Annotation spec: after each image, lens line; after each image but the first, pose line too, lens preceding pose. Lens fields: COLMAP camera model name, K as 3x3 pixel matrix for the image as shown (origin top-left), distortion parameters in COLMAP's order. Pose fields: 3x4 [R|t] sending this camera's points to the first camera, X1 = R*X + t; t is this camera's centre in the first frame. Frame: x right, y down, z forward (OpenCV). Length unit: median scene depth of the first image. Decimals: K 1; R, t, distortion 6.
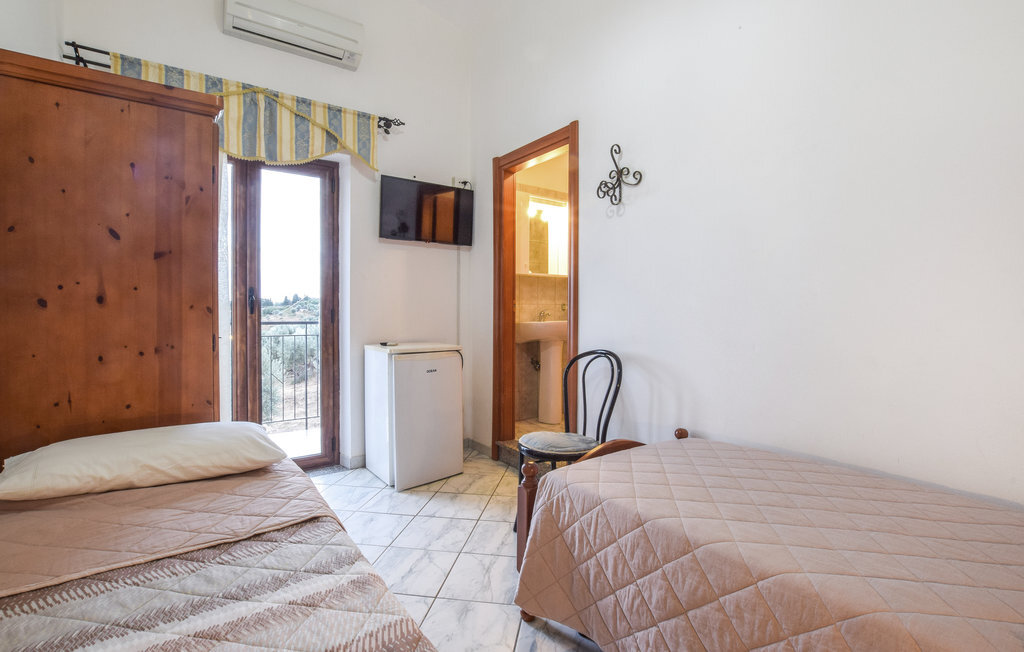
lens RADIAL K [[450.2, 0, 533.2], [0, 450.2, 322.7], [0, 0, 1]] dist [-0.023618, 0.000293]
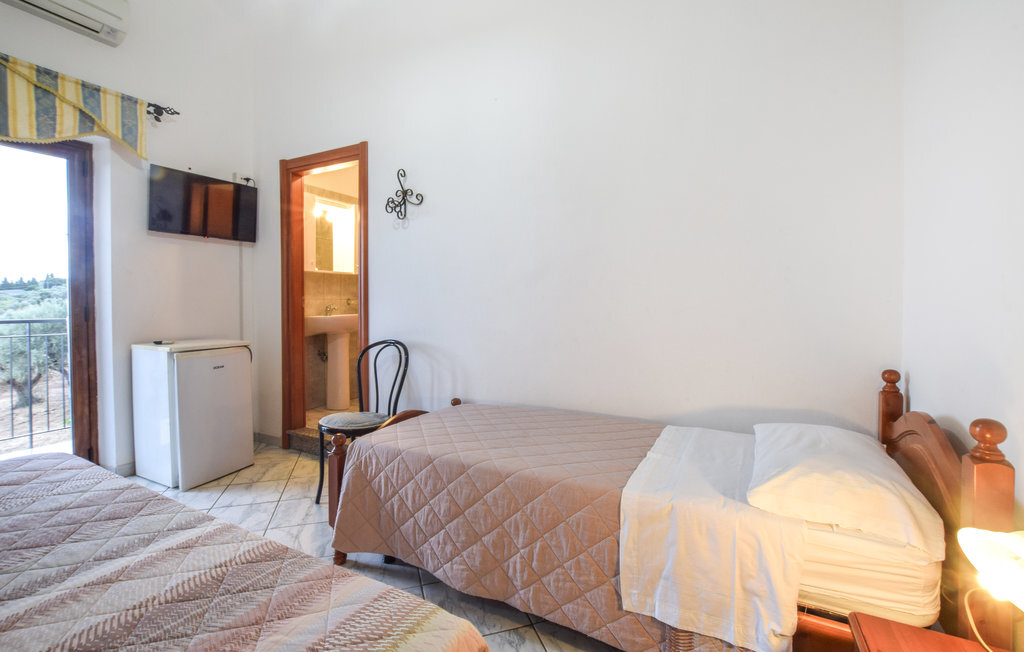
lens RADIAL K [[449.6, 0, 514.9], [0, 449.6, 305.5], [0, 0, 1]] dist [-0.021169, 0.000069]
pose [[0.896247, -0.007165, 0.443498, -0.072866], [0.013213, 0.999857, -0.010549, -0.012285], [-0.443359, 0.015315, 0.896213, -0.194792]]
